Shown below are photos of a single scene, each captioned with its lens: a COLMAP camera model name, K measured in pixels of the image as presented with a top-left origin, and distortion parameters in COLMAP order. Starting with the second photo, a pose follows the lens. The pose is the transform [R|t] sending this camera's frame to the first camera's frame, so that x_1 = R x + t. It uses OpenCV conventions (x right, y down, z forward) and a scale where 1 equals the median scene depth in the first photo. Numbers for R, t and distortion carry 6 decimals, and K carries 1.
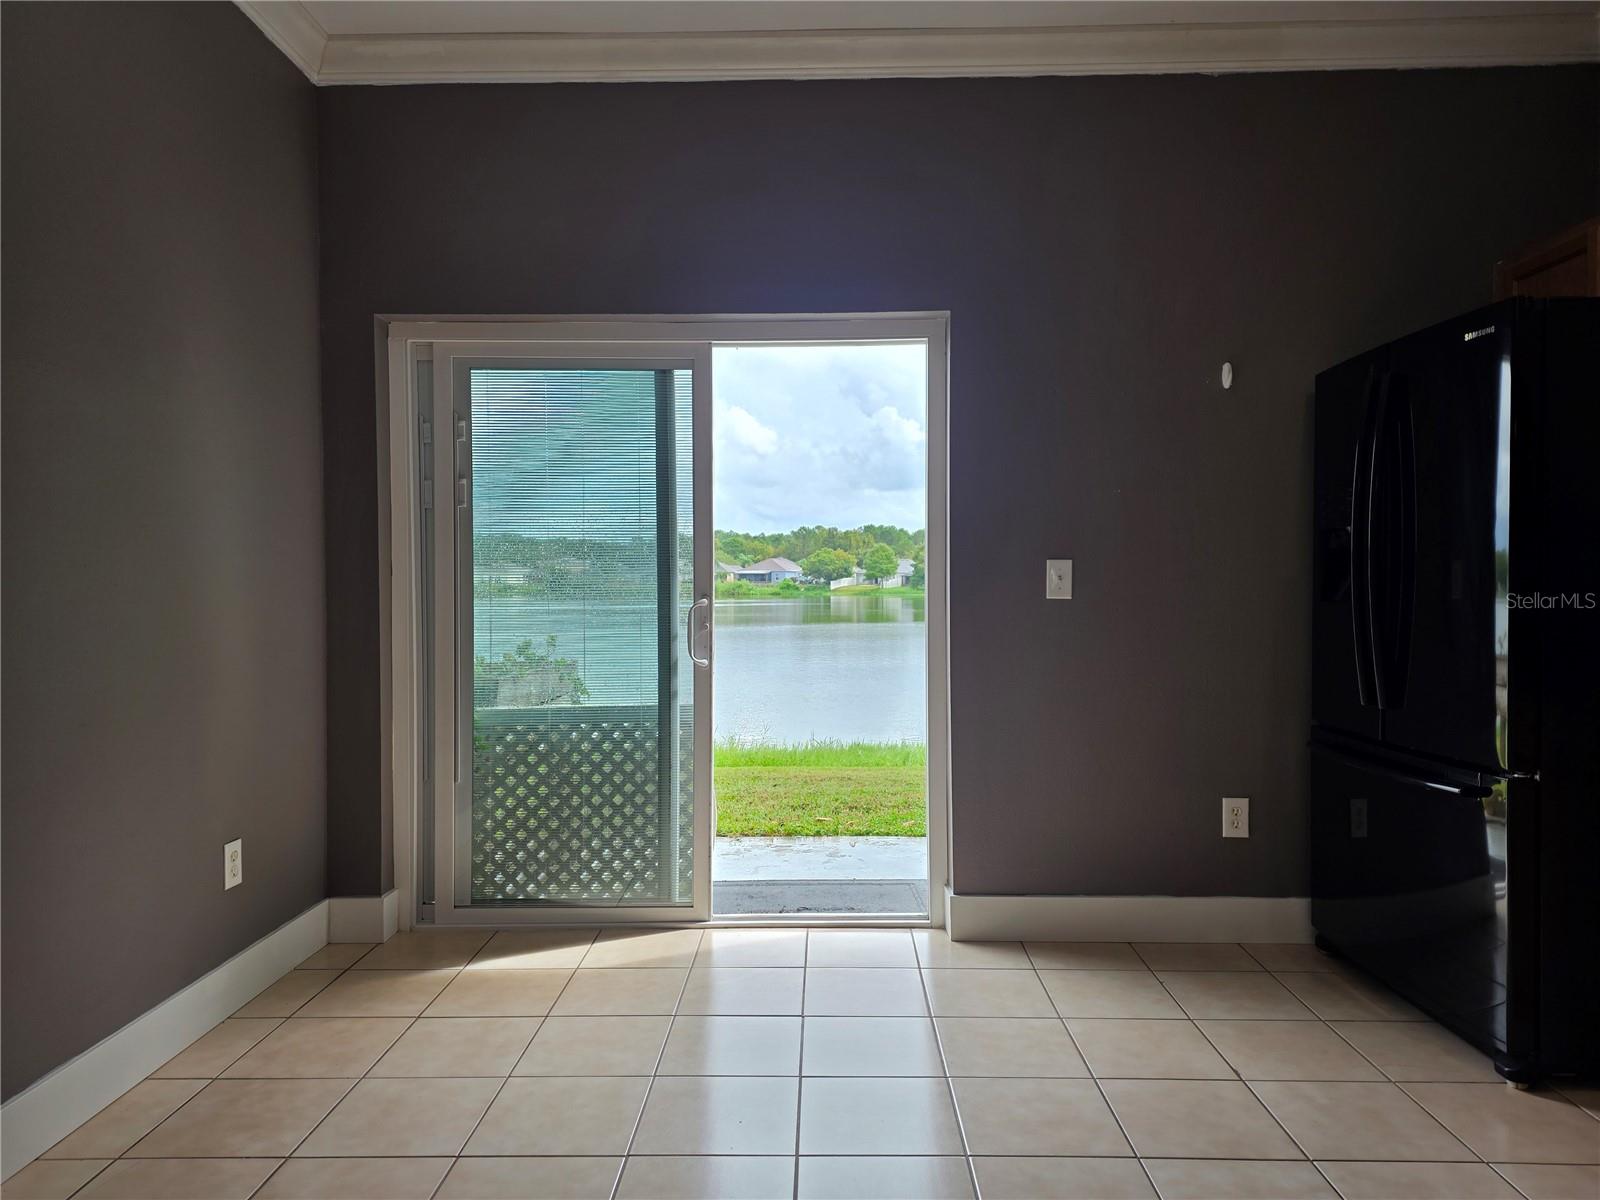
lens RADIAL K [[1053.1, 0, 800.2], [0, 1053.1, 592.5], [0, 0, 1]] dist [0.065103, -0.050464]
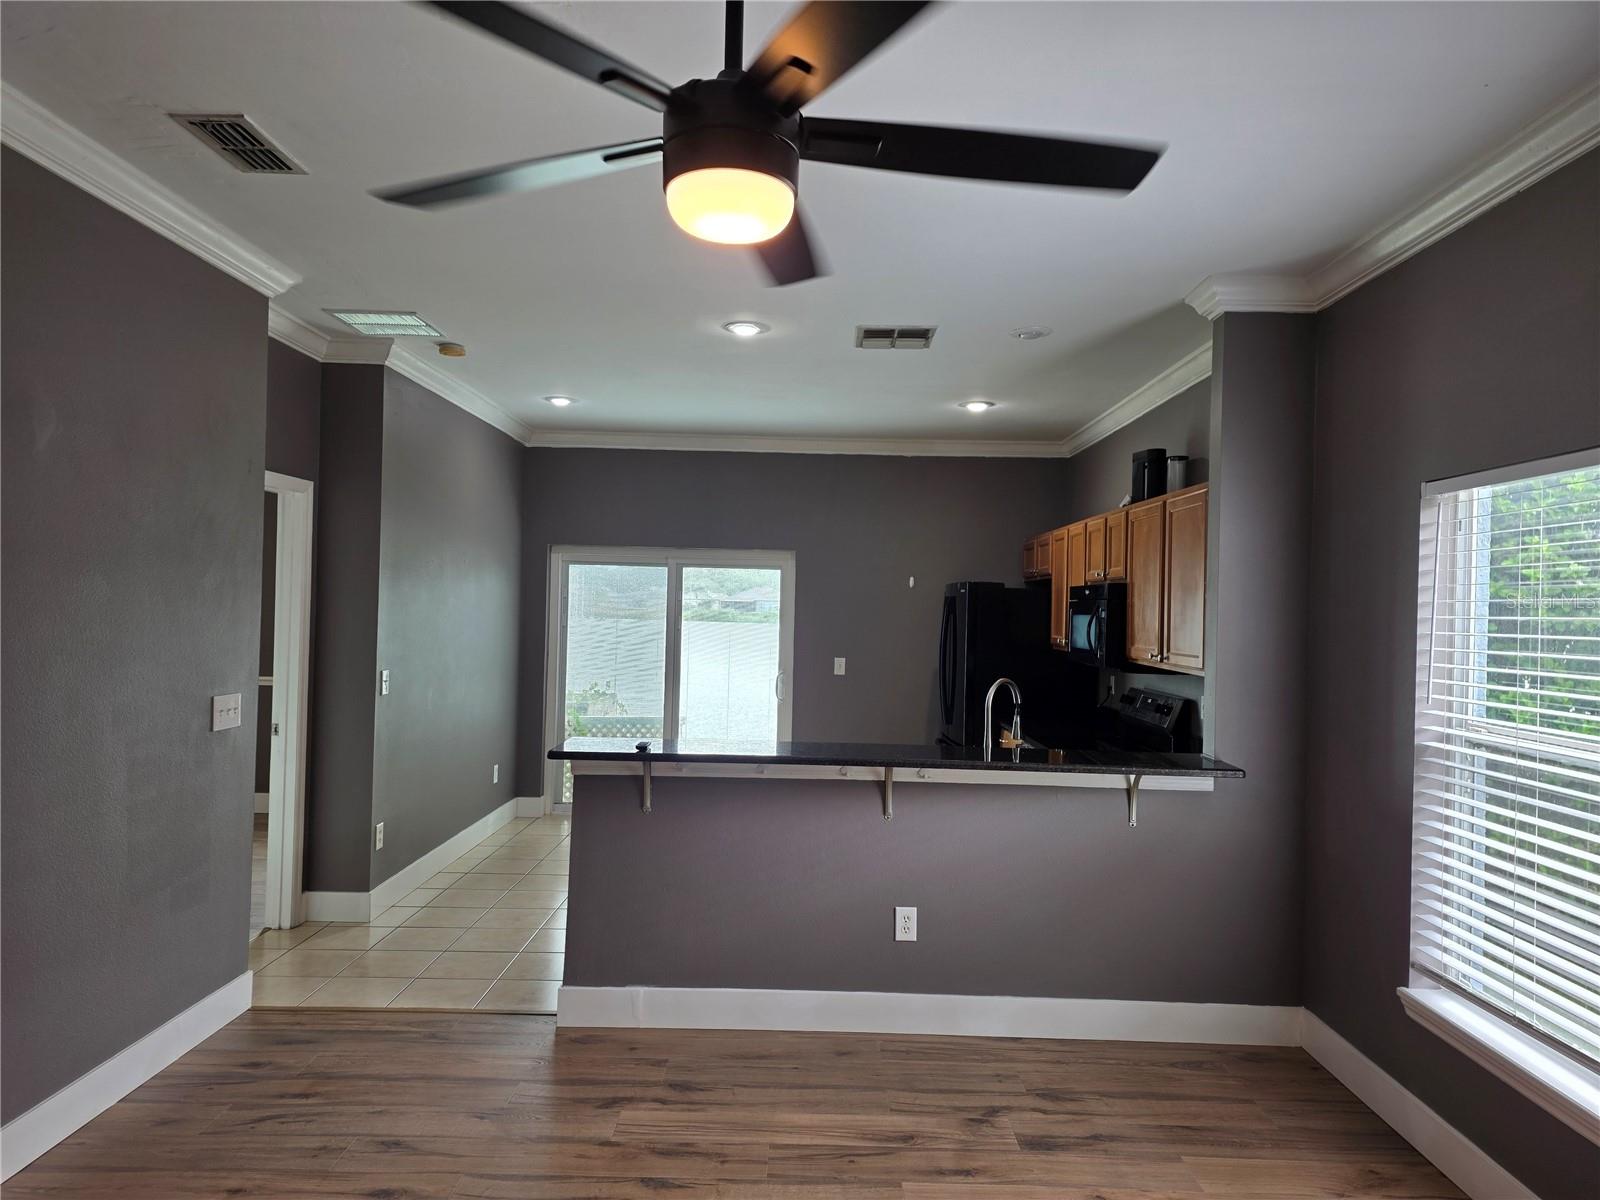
lens RADIAL K [[1053.1, 0, 802.1], [0, 1053.1, 603.9], [0, 0, 1]] dist [0.065103, -0.050464]
pose [[0.999509, 0.027604, 0.014819, 0.110111], [-0.027392, 0.999521, -0.014373, -0.099799], [-0.015209, 0.013960, 0.999787, -1.147269]]
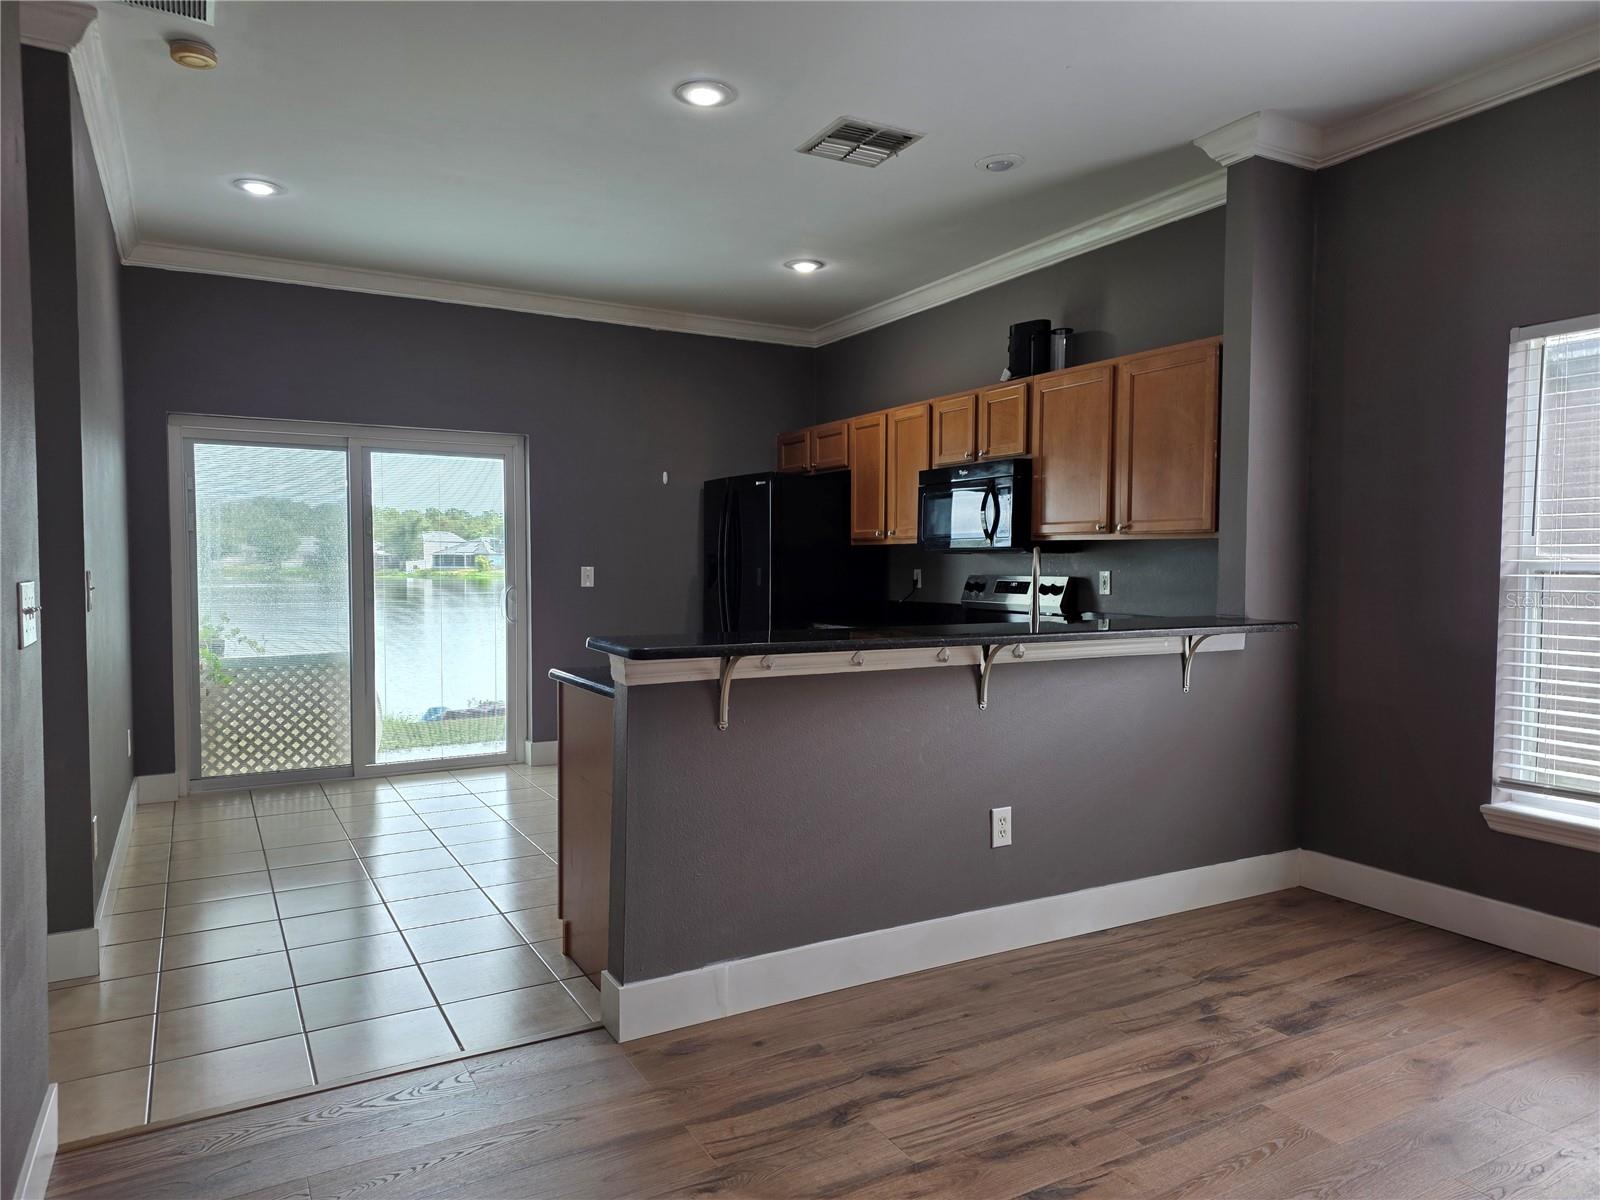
lens RADIAL K [[1053.1, 0, 797.8], [0, 1053.1, 611.4], [0, 0, 1]] dist [0.065103, -0.050464]
pose [[0.859163, -0.017168, 0.511414, -0.370124], [-0.001354, 0.999357, 0.035822, -0.015650], [-0.511700, -0.031469, 0.858588, -0.770786]]
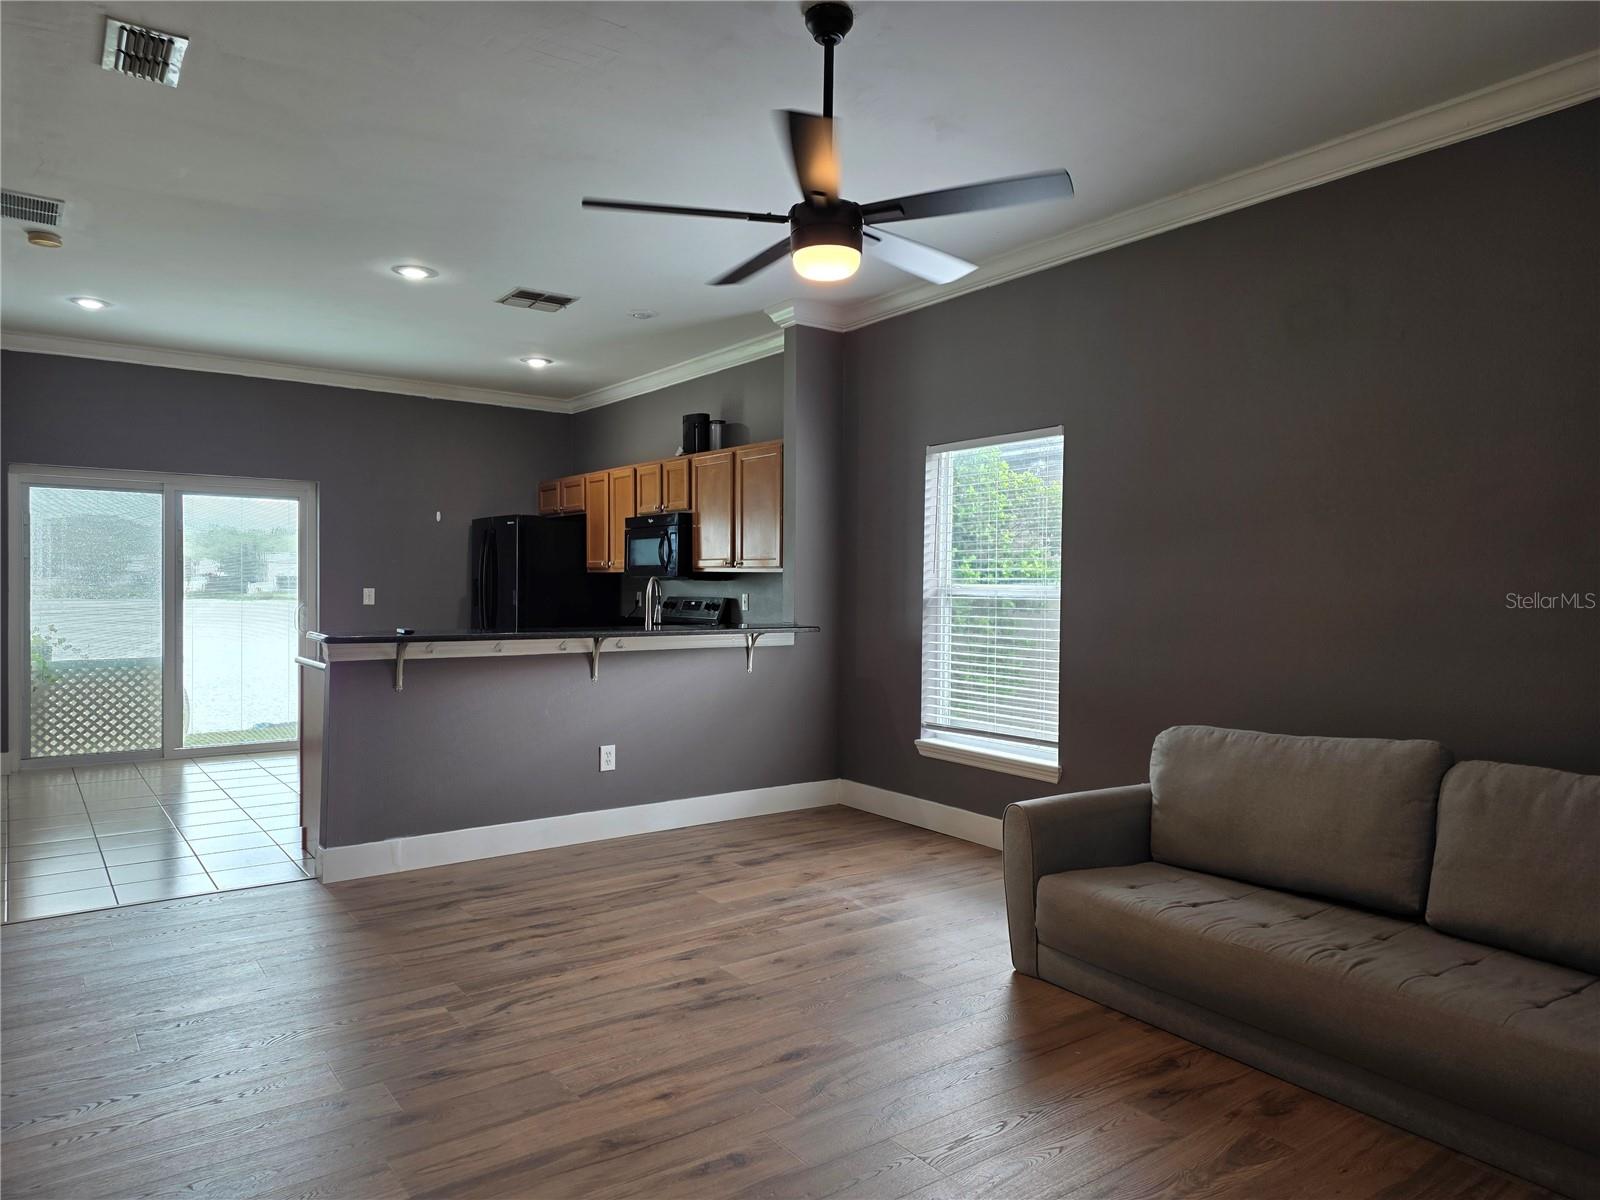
lens RADIAL K [[1053.1, 0, 808.0], [0, 1053.1, 609.5], [0, 0, 1]] dist [0.065103, -0.050464]
pose [[0.787957, -0.001769, 0.615728, -0.409758], [-0.006522, 0.999916, 0.011218, -0.012512], [-0.615696, -0.012855, 0.787879, -1.345150]]
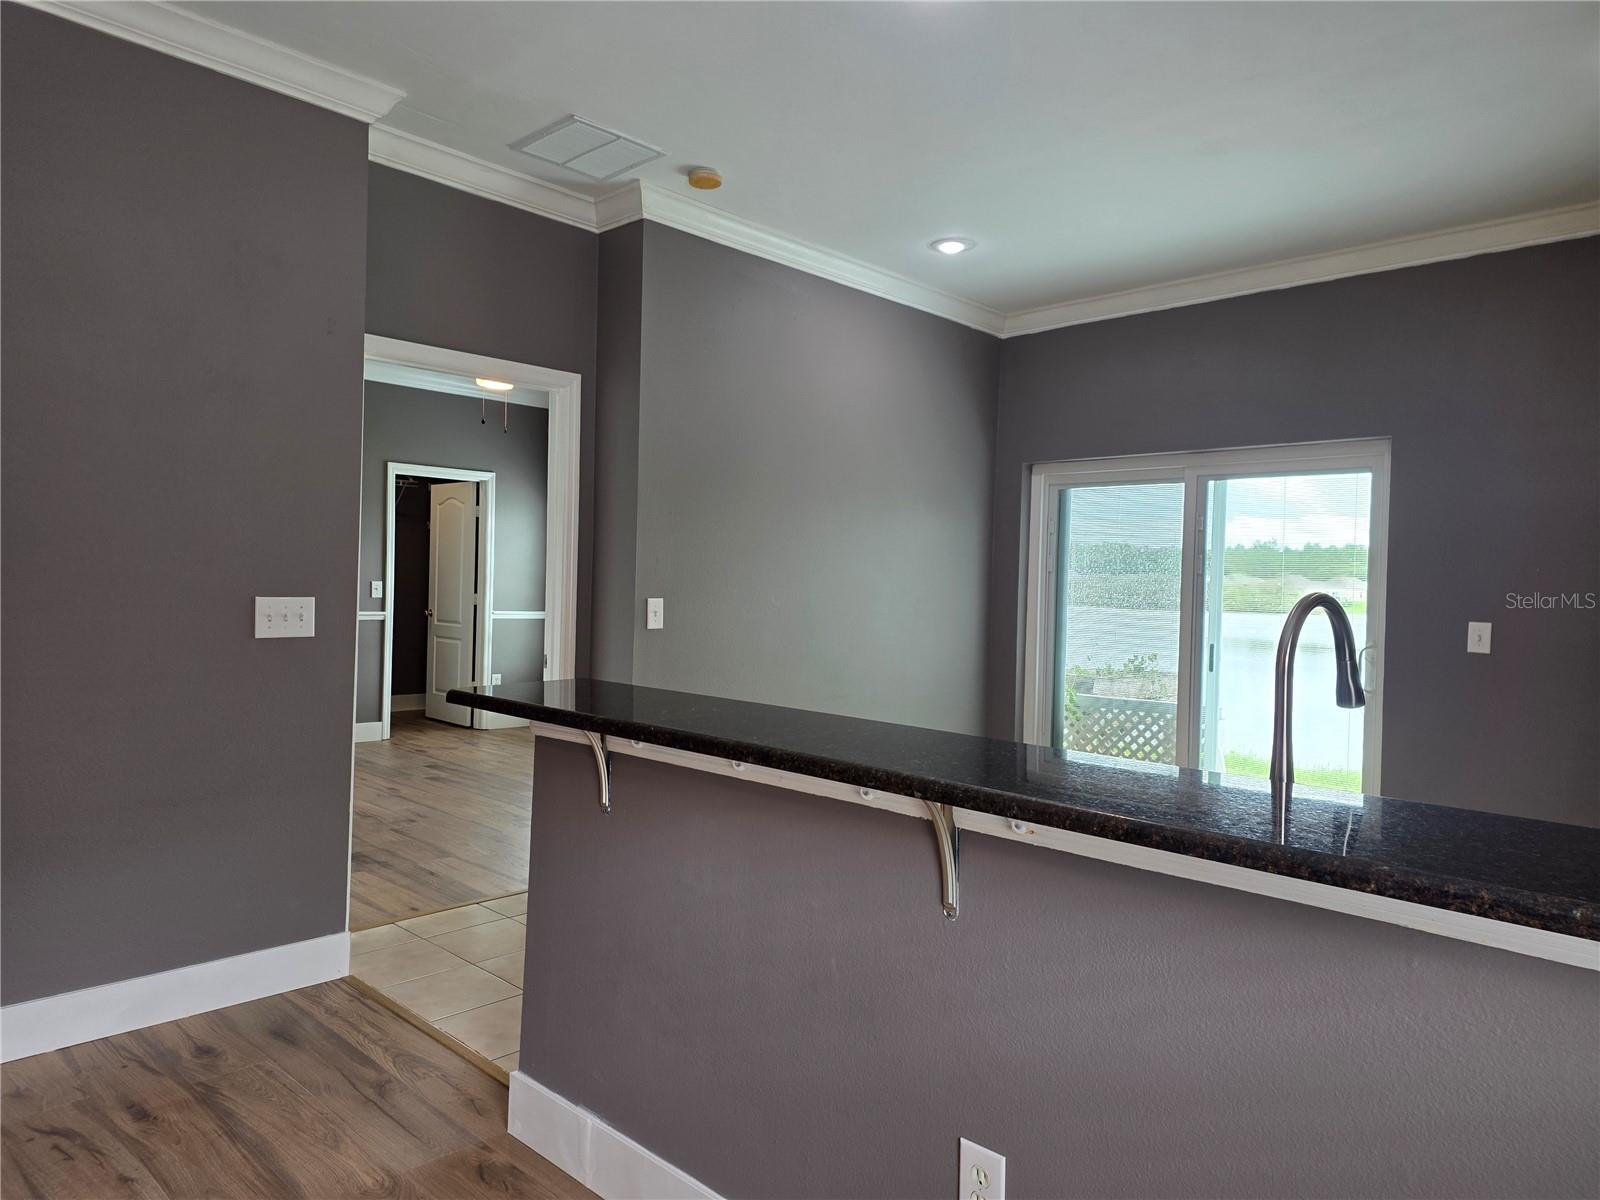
lens RADIAL K [[1053.1, 0, 780.3], [0, 1053.1, 594.5], [0, 0, 1]] dist [0.065103, -0.050464]
pose [[0.727996, 0.032552, -0.684809, 0.456131], [-0.038461, 0.999238, 0.006612, -0.034926], [0.684502, 0.021525, 0.728693, -0.462087]]
